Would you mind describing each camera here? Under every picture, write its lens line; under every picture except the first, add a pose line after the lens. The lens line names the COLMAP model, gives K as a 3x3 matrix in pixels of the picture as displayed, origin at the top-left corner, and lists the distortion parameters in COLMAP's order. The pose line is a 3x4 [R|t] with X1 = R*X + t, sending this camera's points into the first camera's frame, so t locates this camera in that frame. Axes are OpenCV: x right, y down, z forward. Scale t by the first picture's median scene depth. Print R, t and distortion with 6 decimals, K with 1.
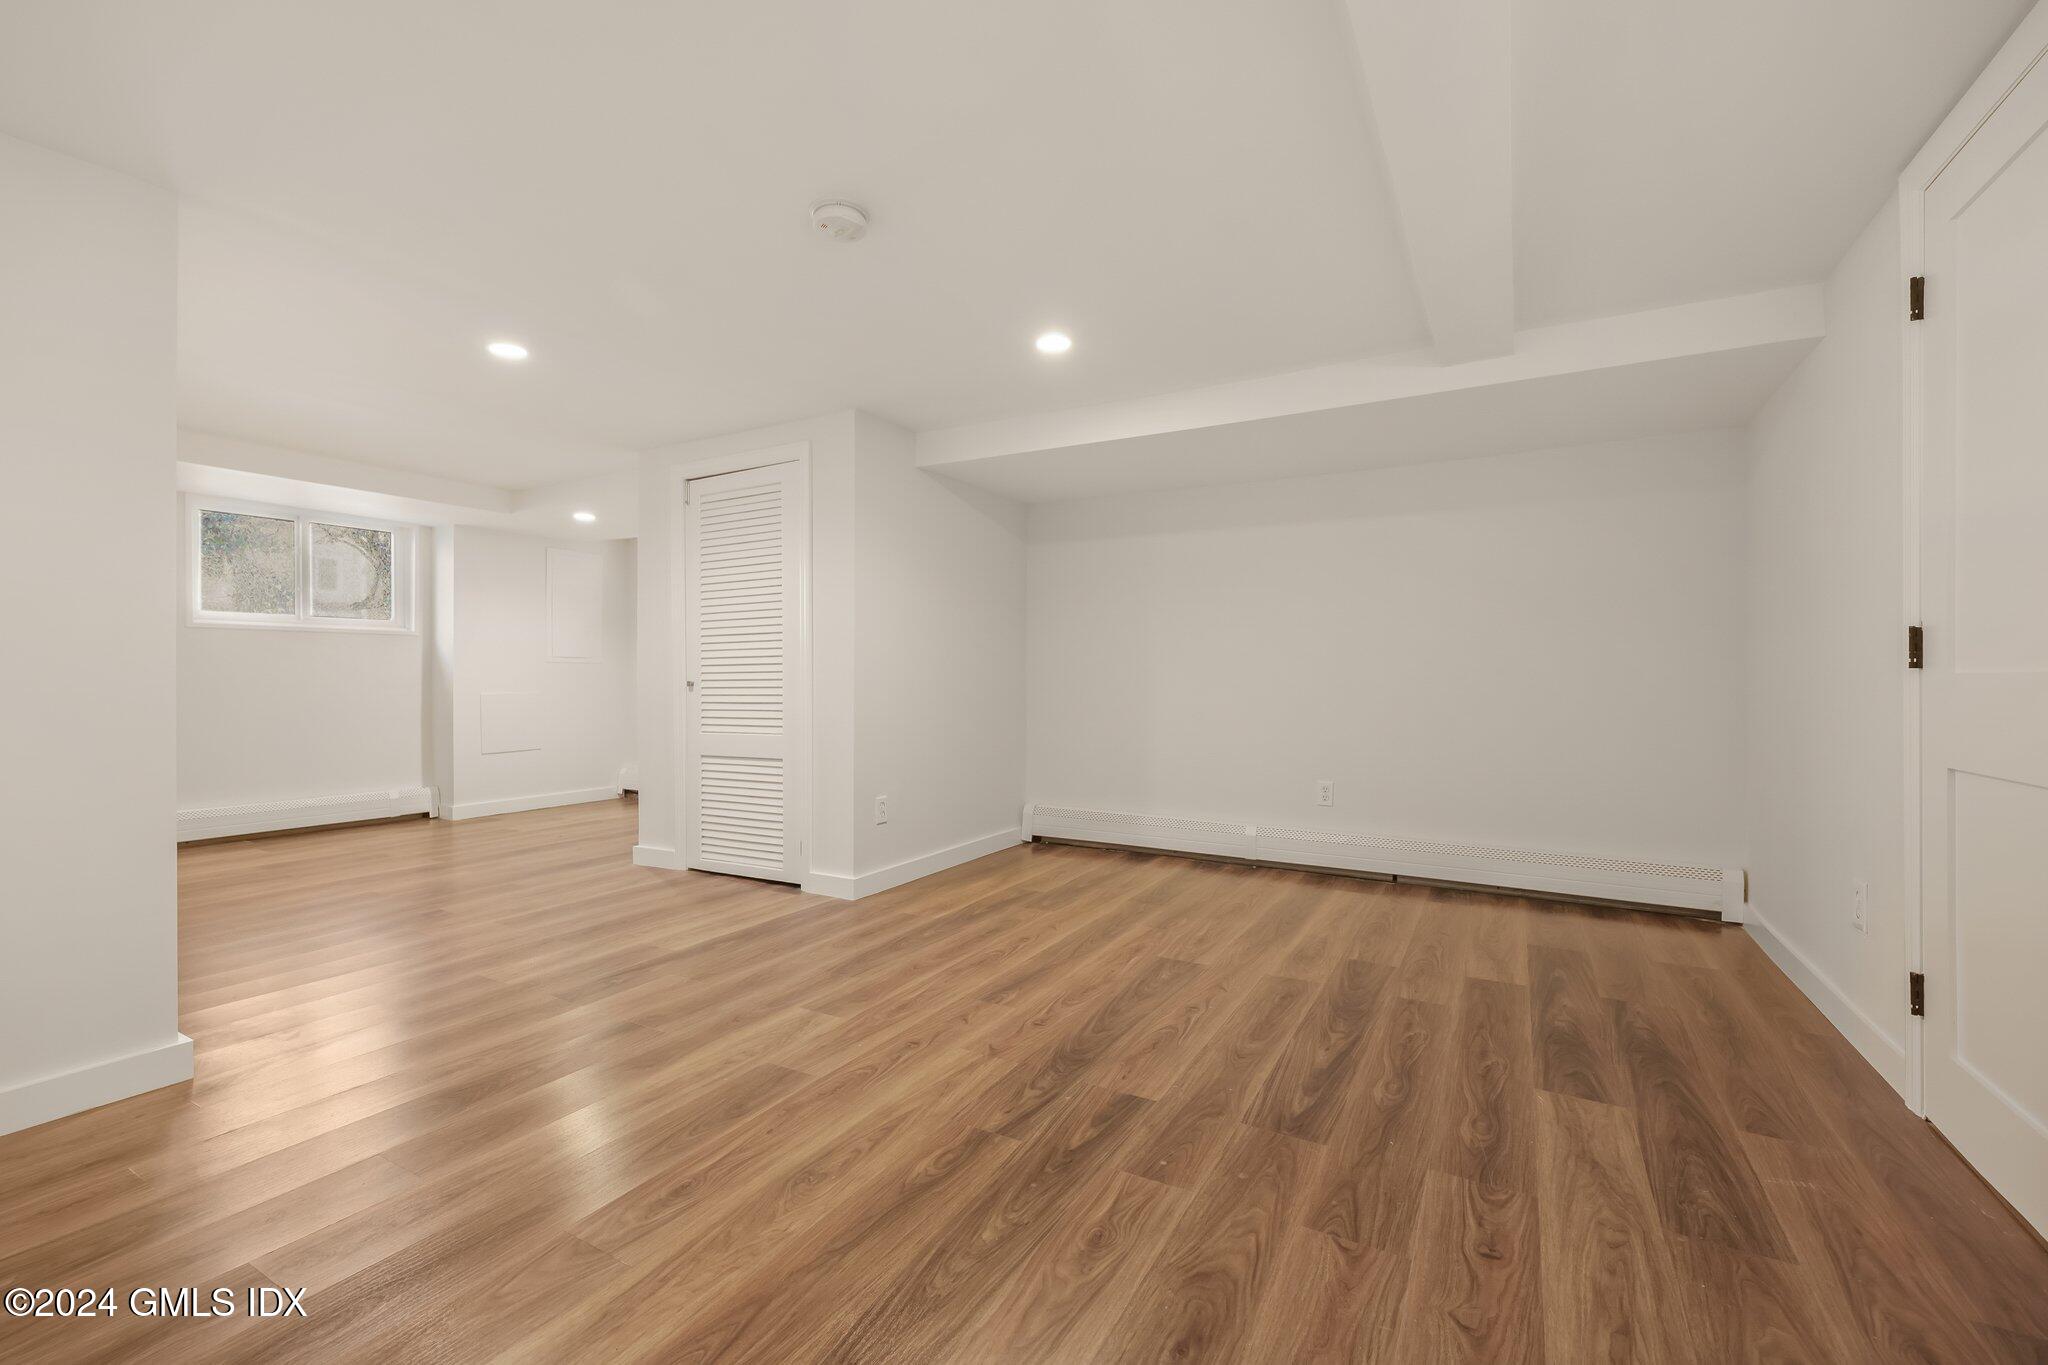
lens RADIAL K [[829.7, 0, 1027.7], [0, 829.7, 676.7], [0, 0, 1]] dist [-0.000979, -0.000044]
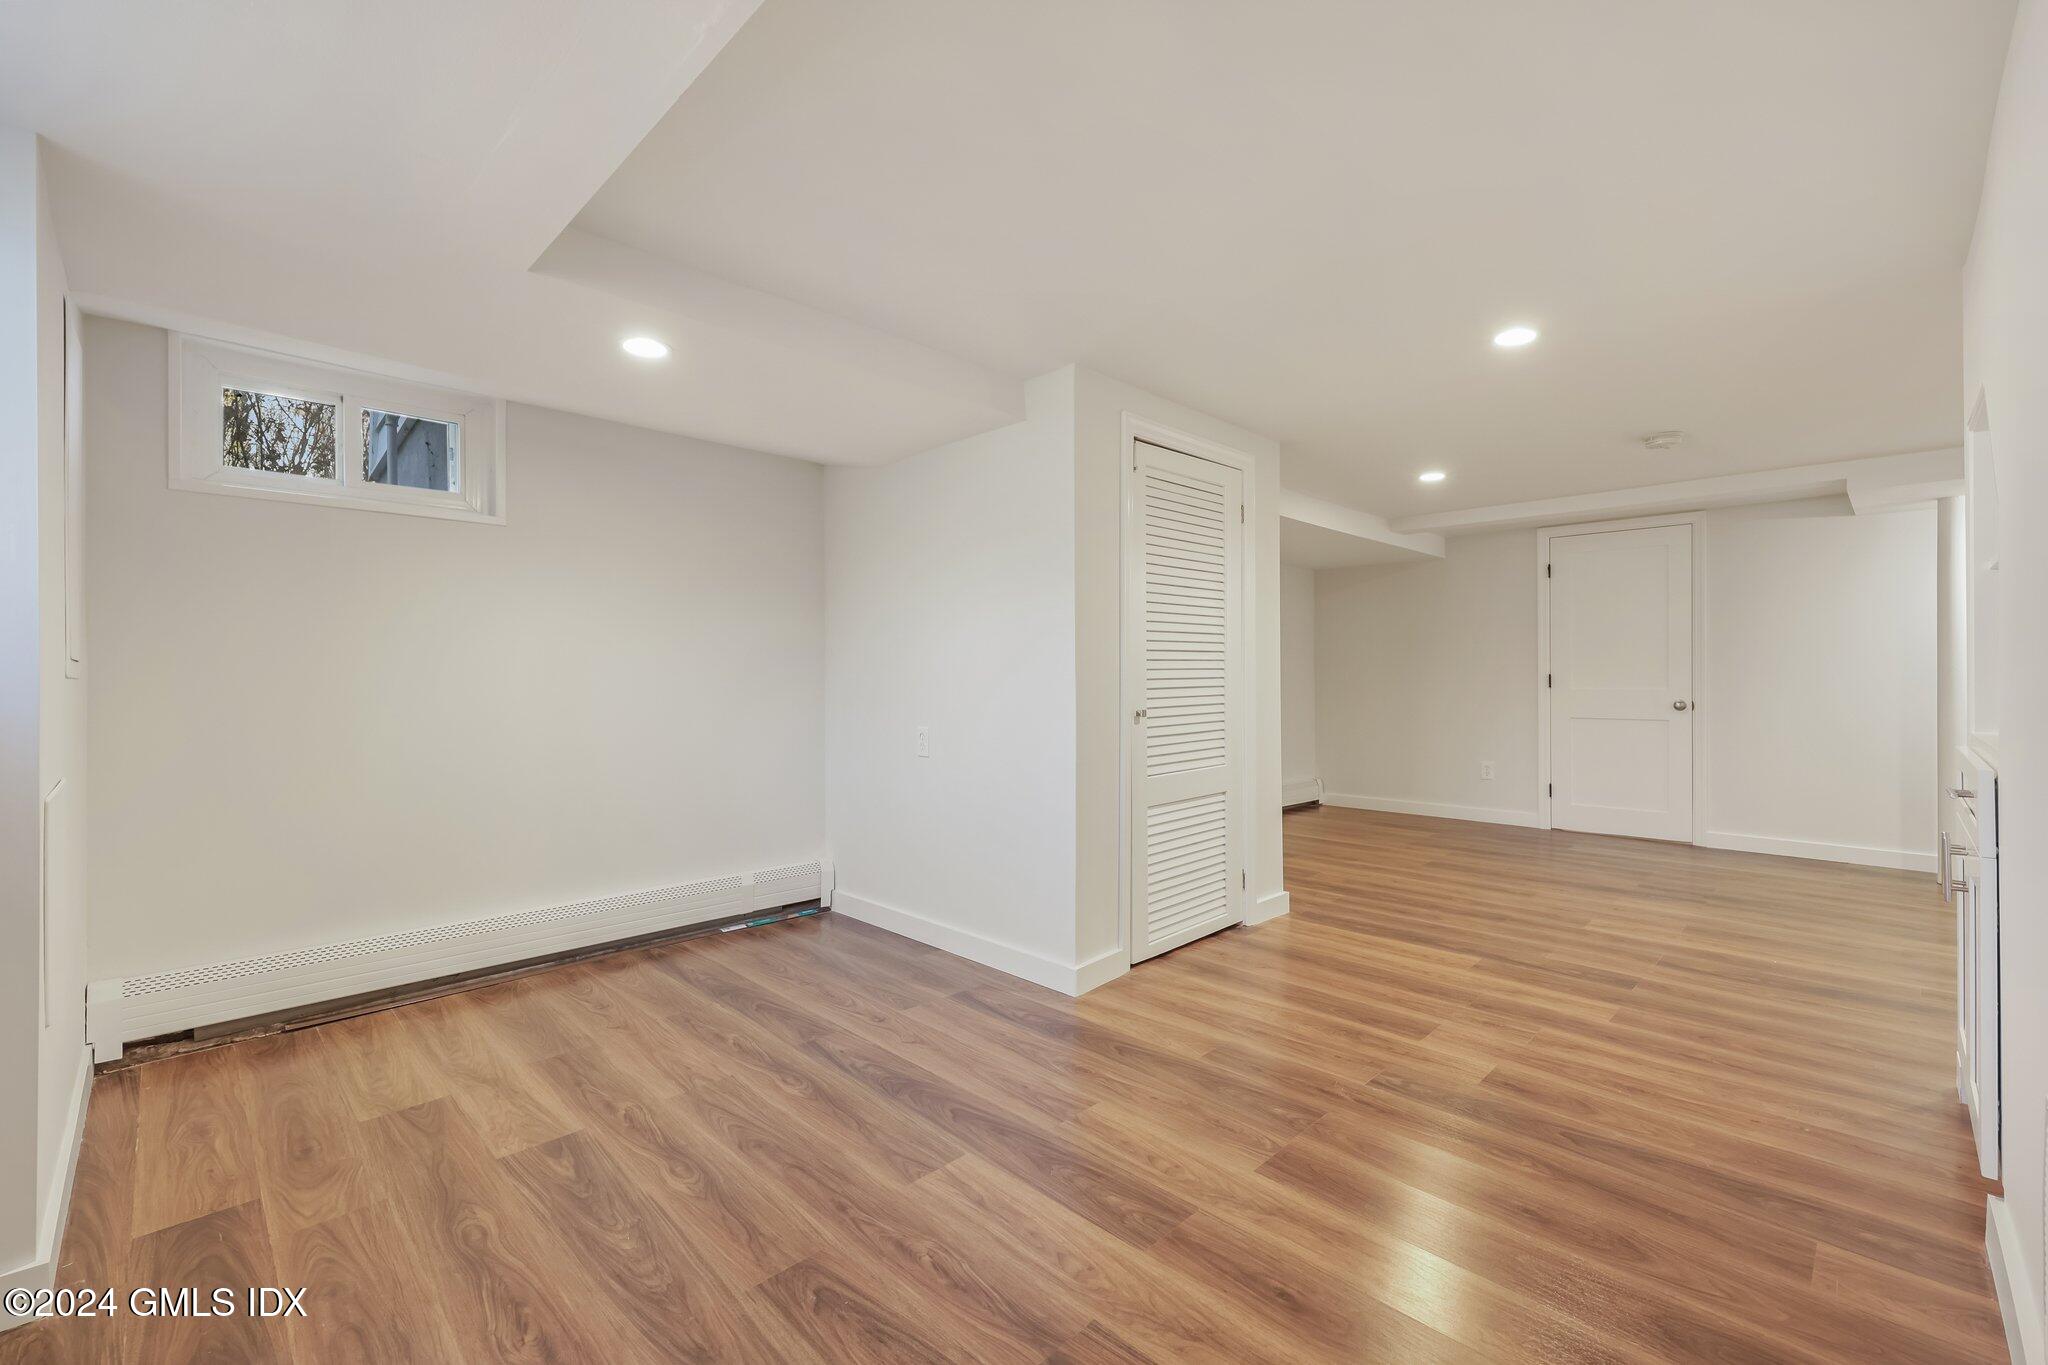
lens RADIAL K [[829.7, 0, 1027.7], [0, 829.7, 676.7], [0, 0, 1]] dist [-0.000979, -0.000044]
pose [[0.294662, 0.004627, 0.955590, -1.403319], [0.007201, 0.999949, -0.007062, -0.024338], [-0.955574, 0.008962, 0.294614, 1.076569]]
